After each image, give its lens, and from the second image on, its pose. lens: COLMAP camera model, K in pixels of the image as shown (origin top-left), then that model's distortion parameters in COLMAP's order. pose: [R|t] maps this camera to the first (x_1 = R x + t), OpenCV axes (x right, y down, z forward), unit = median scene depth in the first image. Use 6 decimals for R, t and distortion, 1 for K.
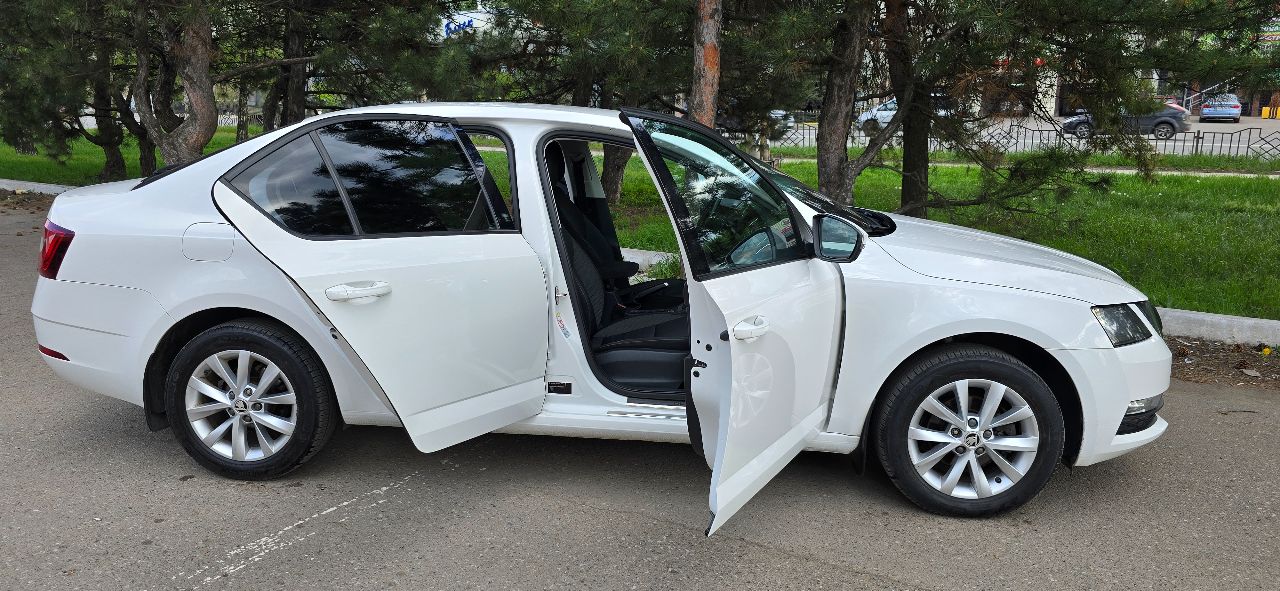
lens RADIAL K [[867.7, 0, 640.0], [0, 867.7, 295.5], [0, 0, 1]] dist [0.043801, -0.112081]
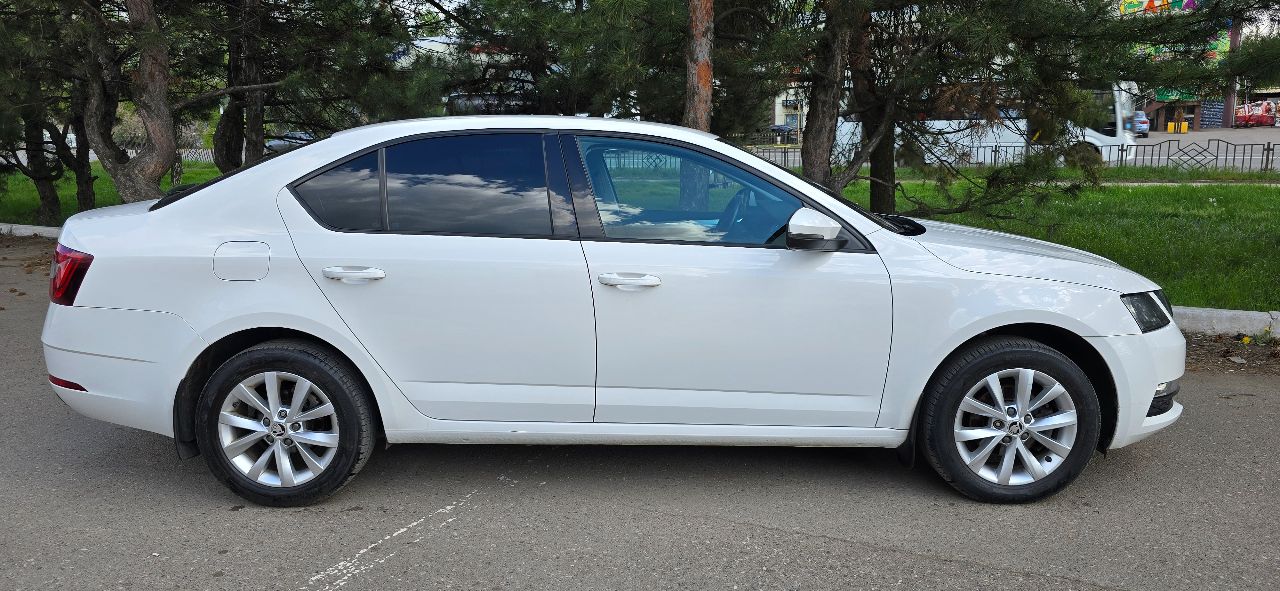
lens RADIAL K [[867.7, 0, 640.0], [0, 867.7, 295.5], [0, 0, 1]] dist [0.043801, -0.112081]
pose [[0.995519, -0.033535, 0.088417, -0.093404], [0.036447, 0.998838, -0.031526, 0.014059], [-0.087257, 0.034608, 0.995585, 0.002905]]
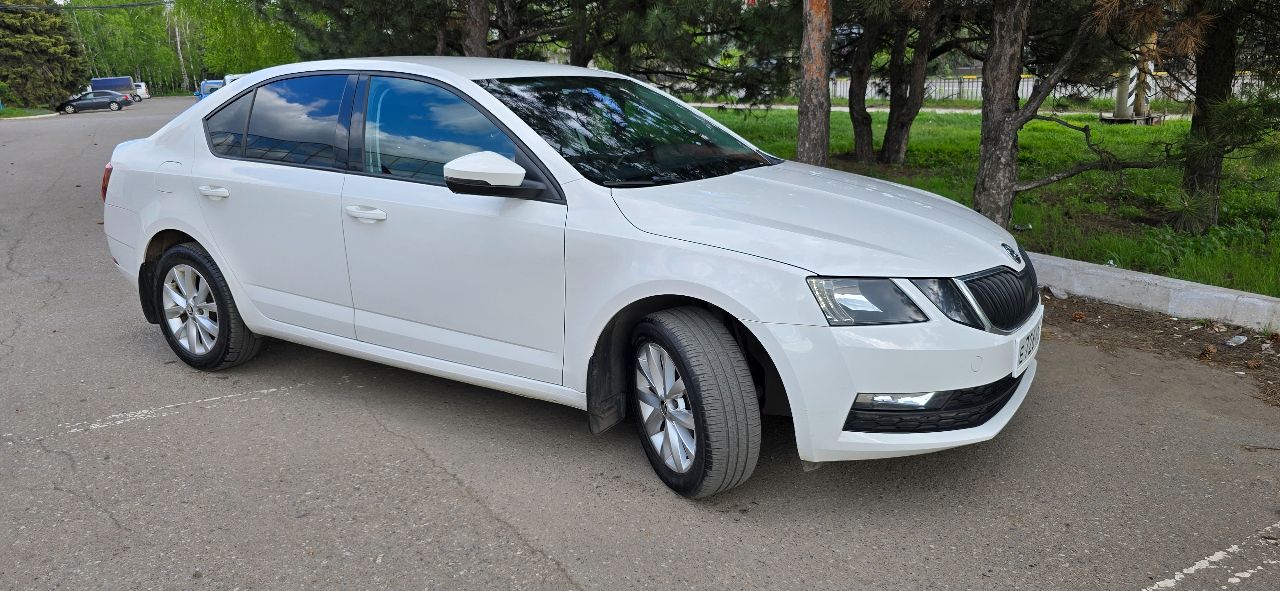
lens RADIAL K [[867.7, 0, 640.0], [0, 867.7, 295.5], [0, 0, 1]] dist [0.043801, -0.112081]
pose [[0.898763, 0.079496, -0.431167, 0.354128], [-0.061198, 0.996544, 0.056170, -0.001699], [0.434142, -0.024097, 0.900522, 0.081995]]
